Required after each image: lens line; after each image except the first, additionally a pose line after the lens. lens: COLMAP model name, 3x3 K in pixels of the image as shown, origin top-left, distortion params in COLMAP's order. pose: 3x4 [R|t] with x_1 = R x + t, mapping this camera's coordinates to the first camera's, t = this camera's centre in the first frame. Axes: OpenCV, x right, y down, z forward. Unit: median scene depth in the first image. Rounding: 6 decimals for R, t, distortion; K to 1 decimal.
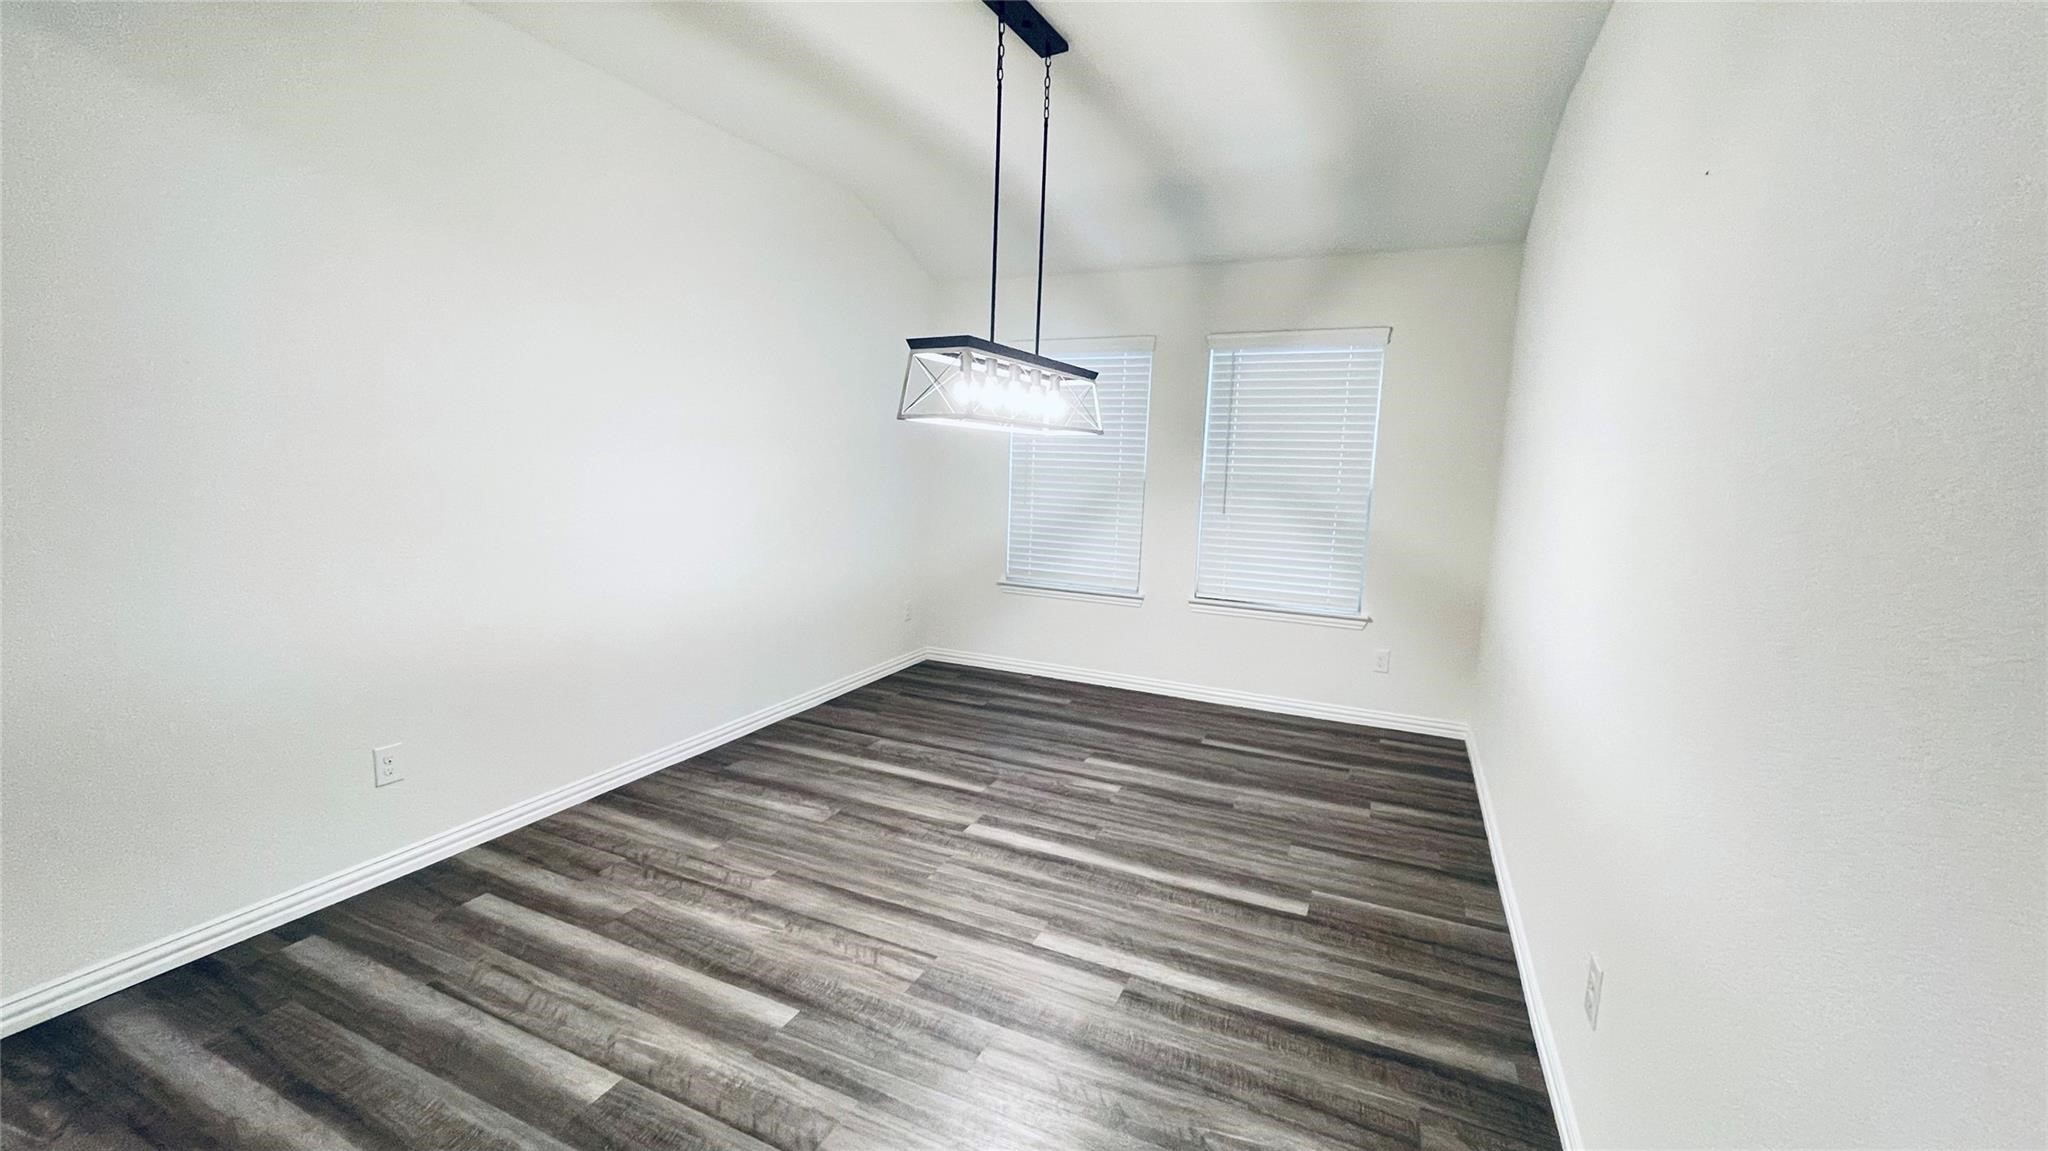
lens RADIAL K [[828.5, 0, 1017.1], [0, 828.5, 573.9], [0, 0, 1]] dist [-0.002507, 0.000306]
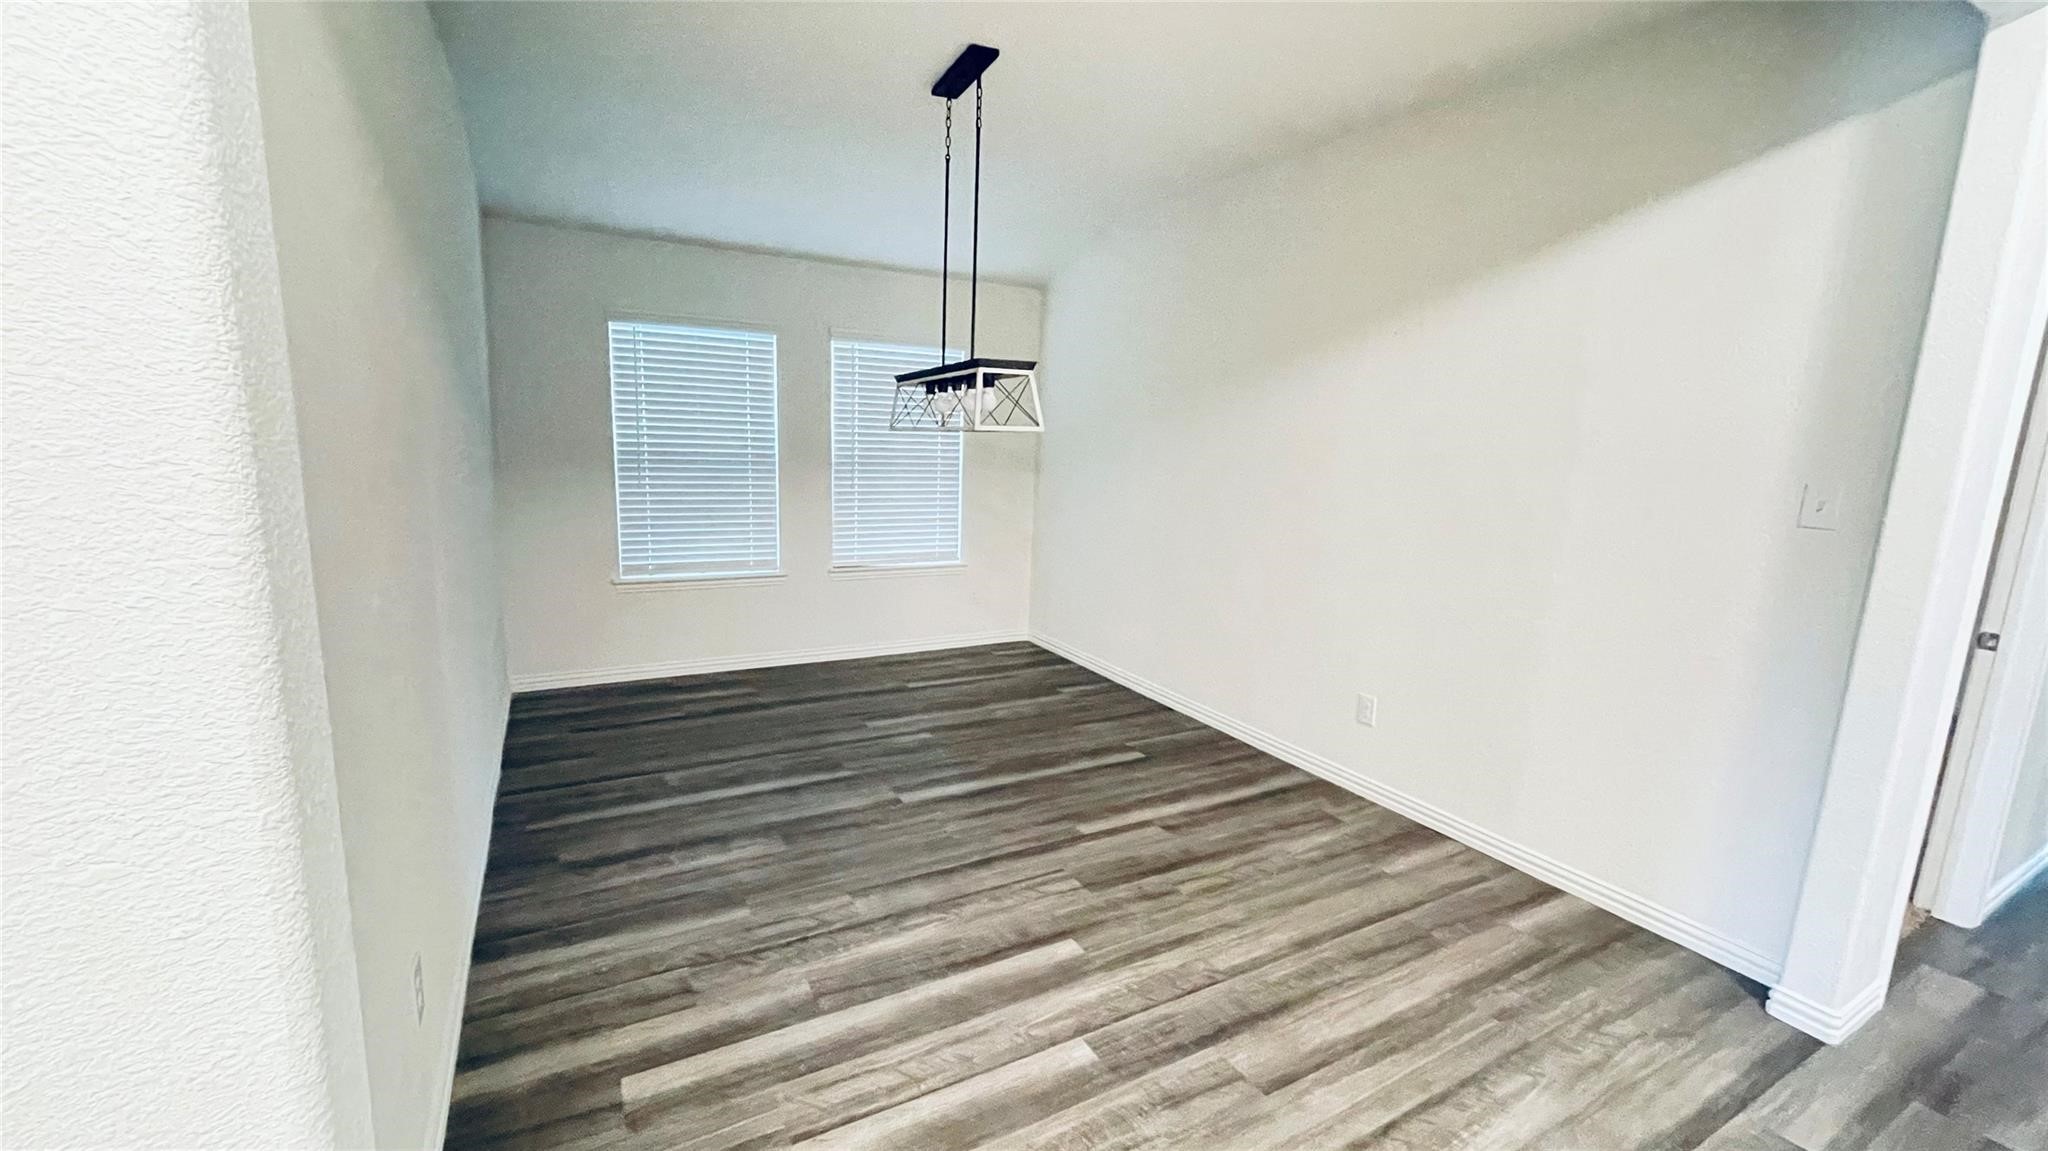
lens RADIAL K [[828.5, 0, 1009.4], [0, 828.5, 572.7], [0, 0, 1]] dist [-0.002507, 0.000306]
pose [[0.603893, -0.143536, 0.784035, -0.757861], [0.104165, 0.989428, 0.100906, -0.077275], [-0.790230, 0.020733, 0.612460, 0.216530]]
